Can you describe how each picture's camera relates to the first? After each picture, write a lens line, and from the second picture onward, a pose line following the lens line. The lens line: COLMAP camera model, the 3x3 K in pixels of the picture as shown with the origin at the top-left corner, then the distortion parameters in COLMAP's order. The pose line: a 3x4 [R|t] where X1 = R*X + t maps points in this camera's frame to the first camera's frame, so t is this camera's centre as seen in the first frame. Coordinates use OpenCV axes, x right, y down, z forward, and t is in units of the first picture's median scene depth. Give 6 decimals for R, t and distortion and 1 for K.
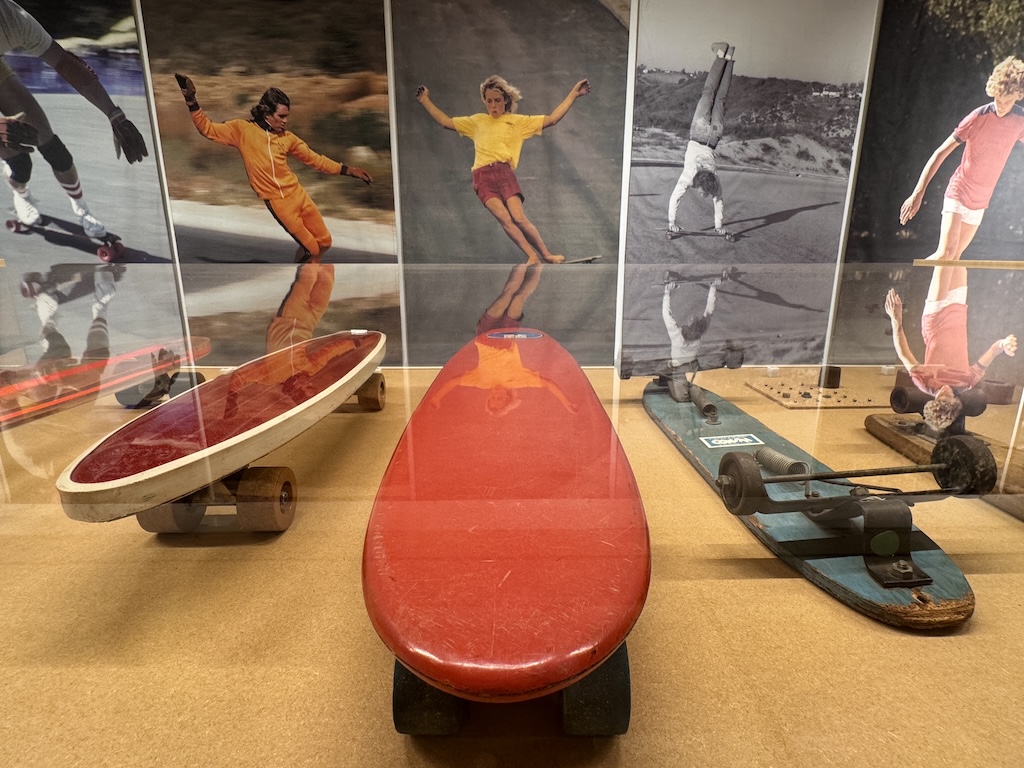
lens RADIAL K [[511.9, 0, 512.0], [0, 511.9, 384.0], [0, 0, 1]] dist [-0.002729, -0.000329]
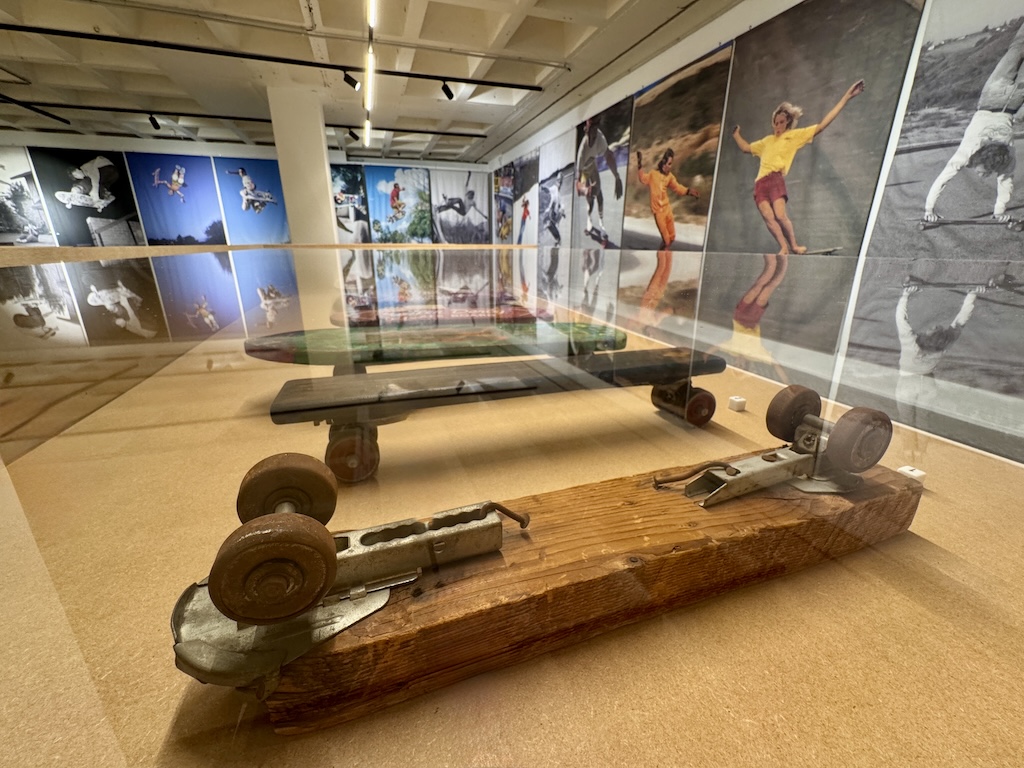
lens RADIAL K [[413.6, 0, 512.0], [0, 413.6, 384.0], [0, 0, 1]] dist [-0.002443, -0.000105]
pose [[0.306658, 0.306750, -0.901036, 0.867127], [-0.238598, 0.941194, 0.239217, -0.025626], [0.921429, 0.141627, 0.361814, 0.098472]]
